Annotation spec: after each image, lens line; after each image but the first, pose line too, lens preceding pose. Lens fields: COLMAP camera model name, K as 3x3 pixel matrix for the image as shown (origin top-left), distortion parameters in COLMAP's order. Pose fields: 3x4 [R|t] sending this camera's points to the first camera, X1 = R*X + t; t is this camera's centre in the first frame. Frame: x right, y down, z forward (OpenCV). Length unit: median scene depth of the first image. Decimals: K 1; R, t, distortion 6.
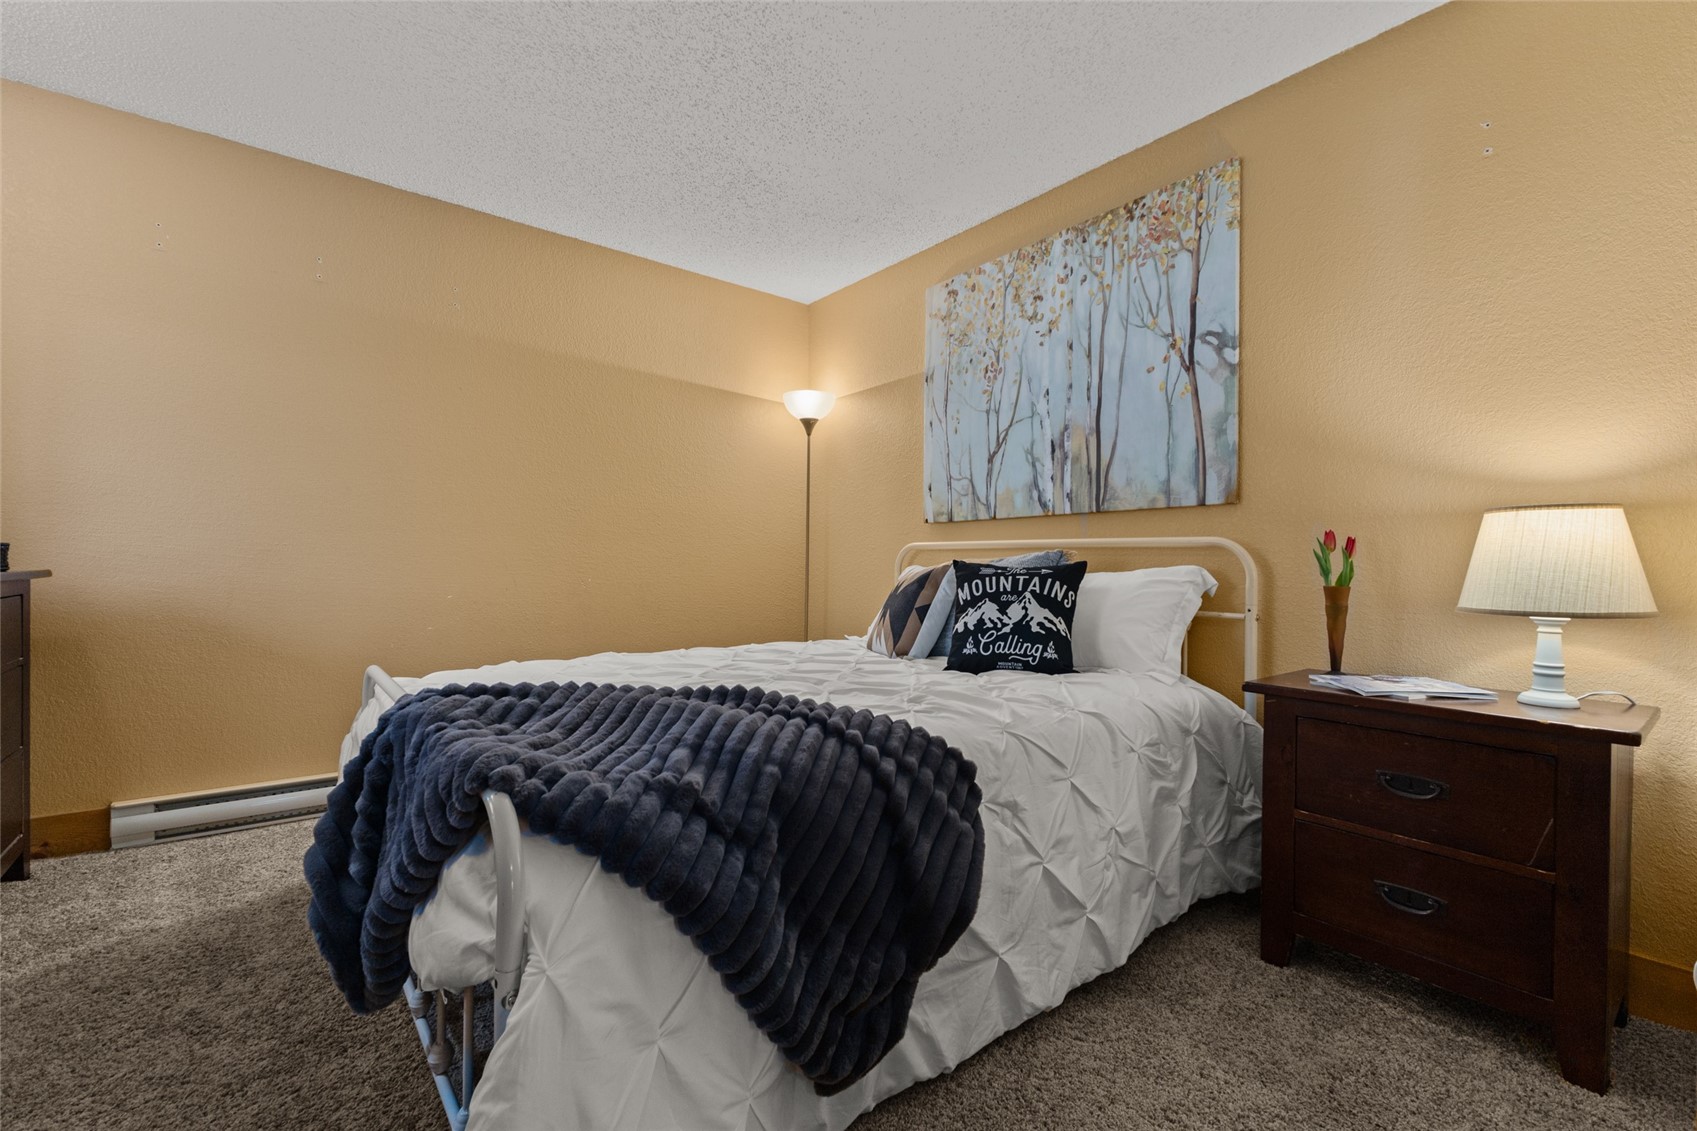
lens RADIAL K [[751.9, 0, 848.5], [0, 751.9, 565.5], [0, 0, 1]] dist [0.034391, -0.009368]
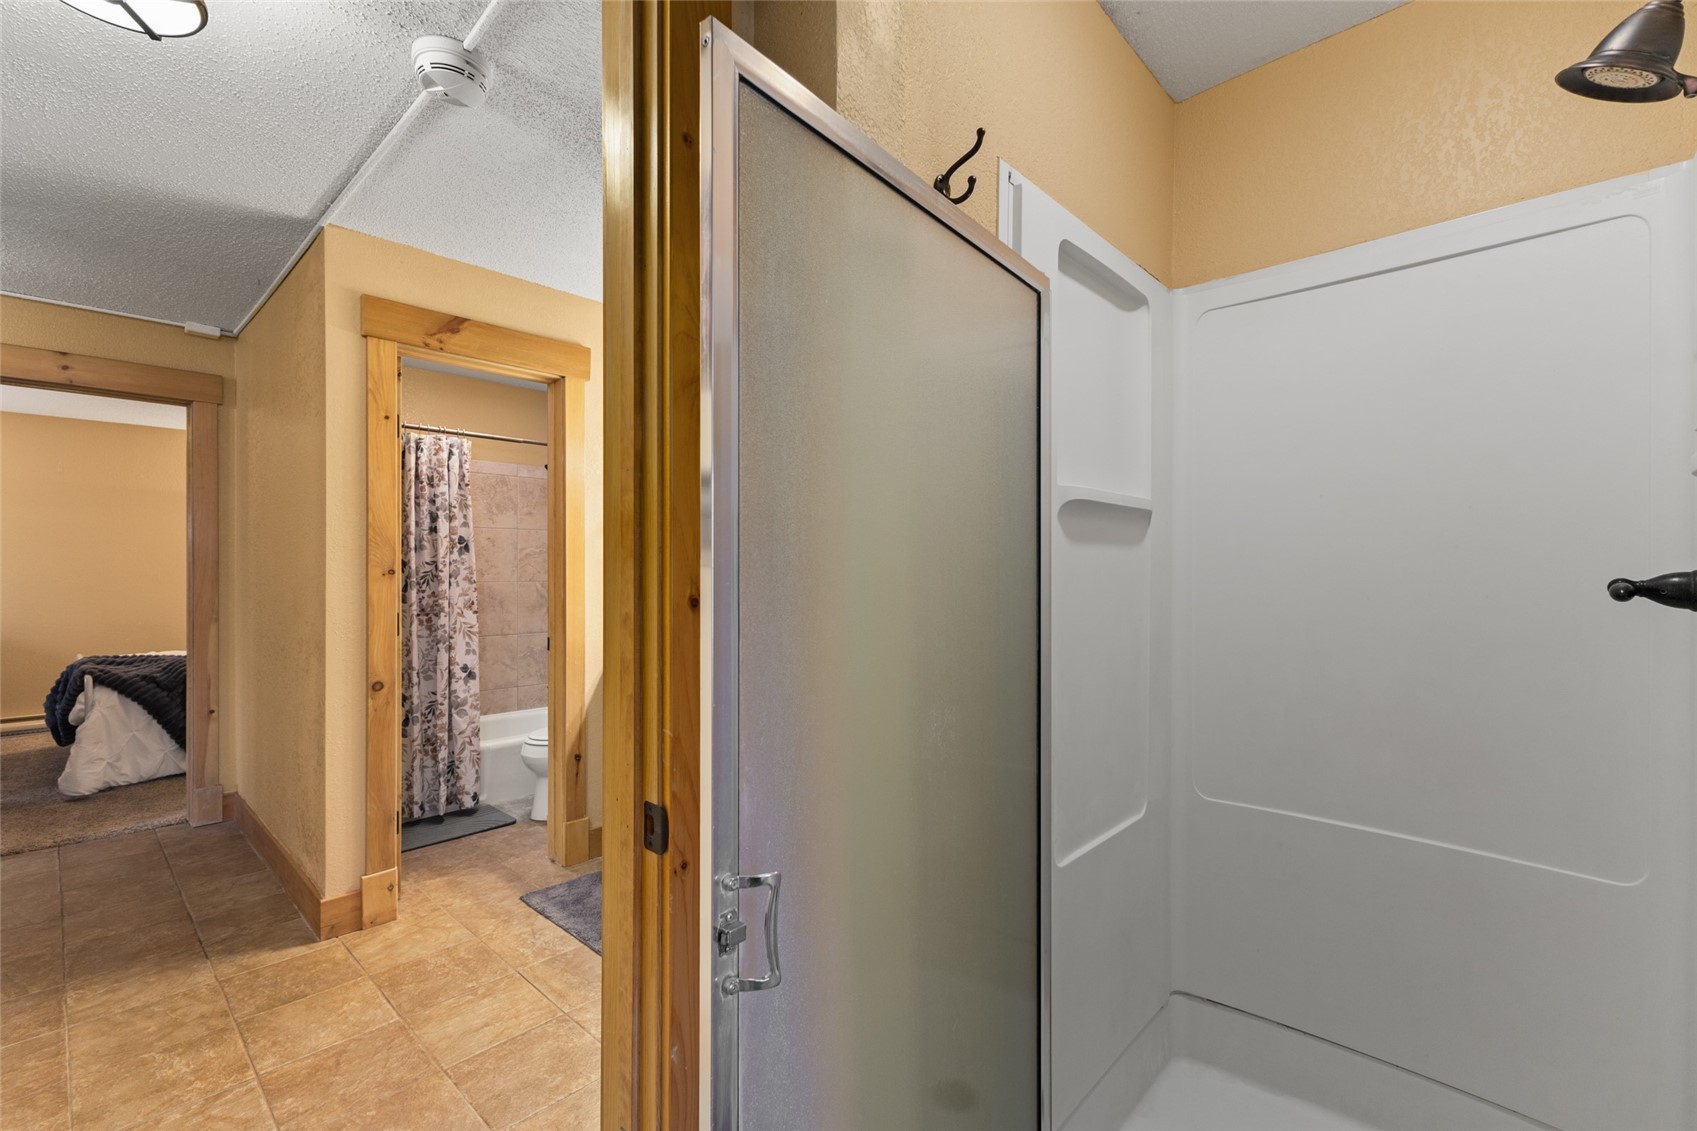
lens RADIAL K [[751.9, 0, 848.5], [0, 751.9, 565.5], [0, 0, 1]] dist [0.034391, -0.009368]
pose [[0.988939, -0.007171, 0.148148, 1.480395], [0.007395, 0.999972, -0.000962, -0.128565], [-0.148137, 0.002047, 0.988965, -1.846271]]
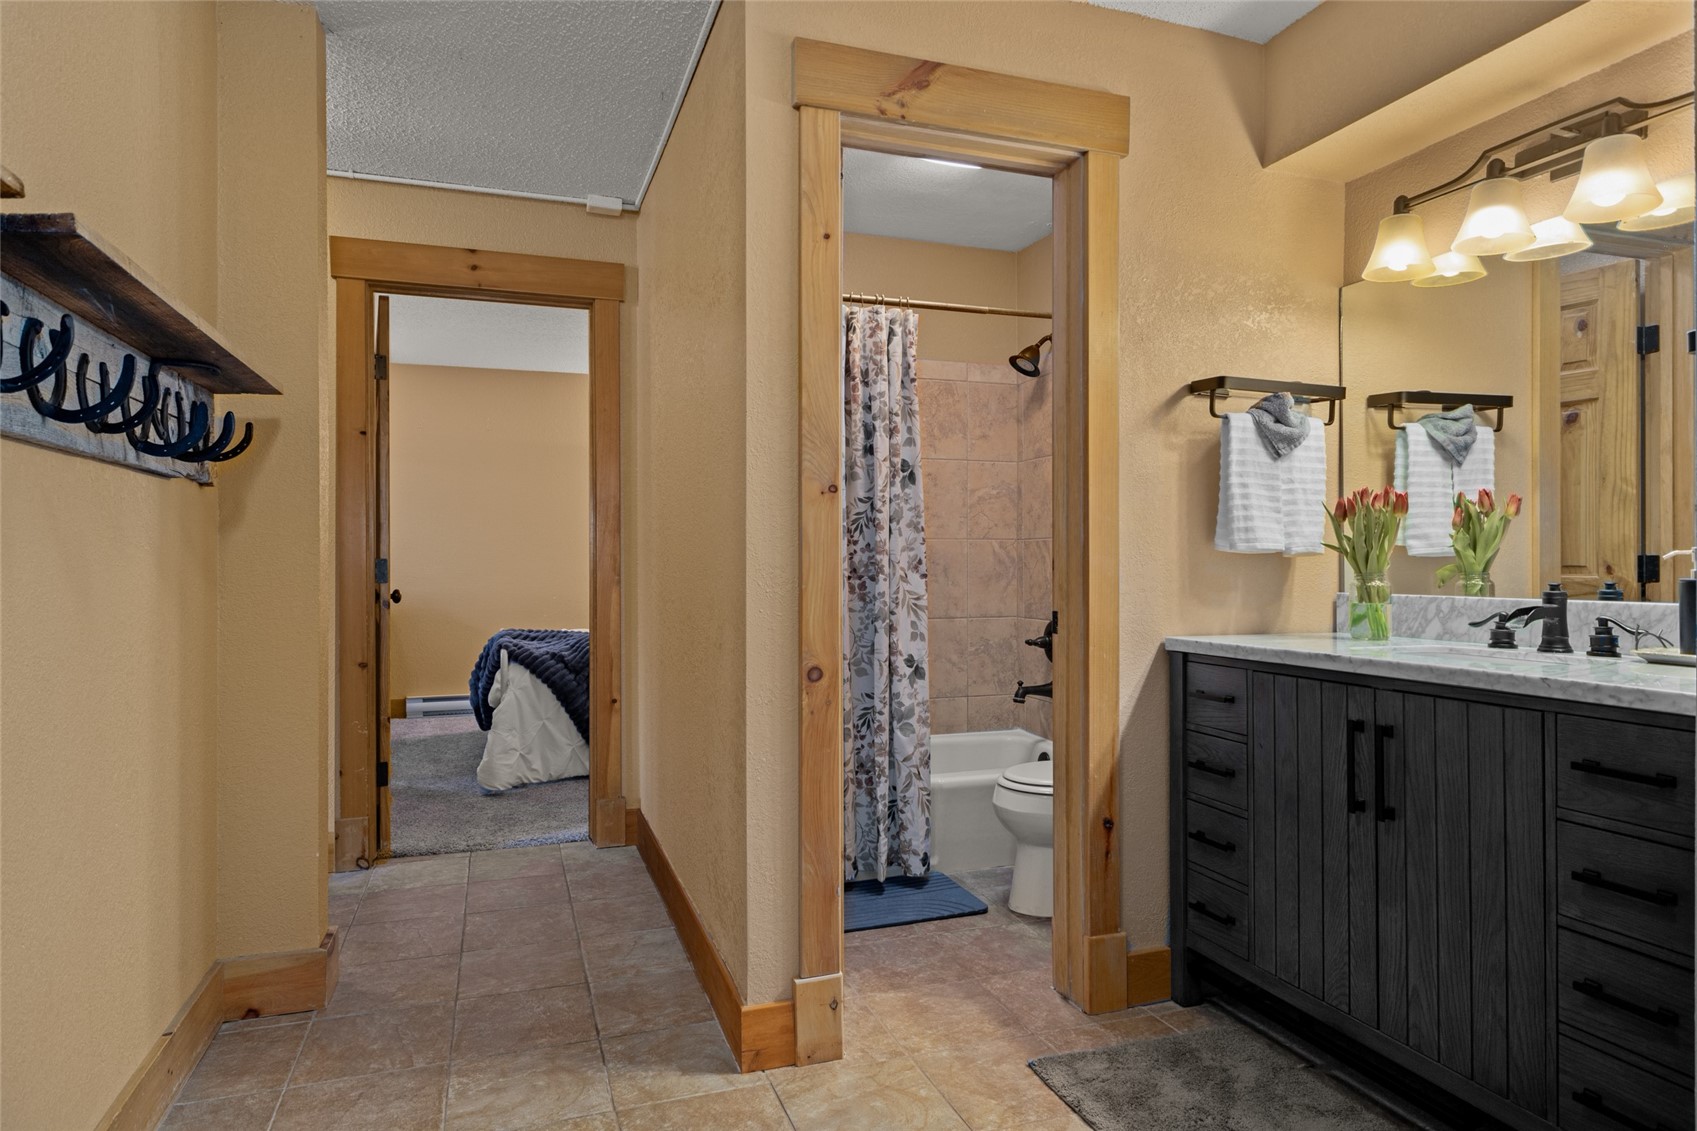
lens RADIAL K [[960.7, 0, 848.5], [0, 960.7, 565.5], [0, 0, 1]] dist [0.040063, 0.000018]
pose [[0.950675, -0.006578, -0.310119, 1.206926], [0.006454, 0.999978, -0.001425, -0.036193], [0.310121, -0.000646, 0.950697, -1.360272]]
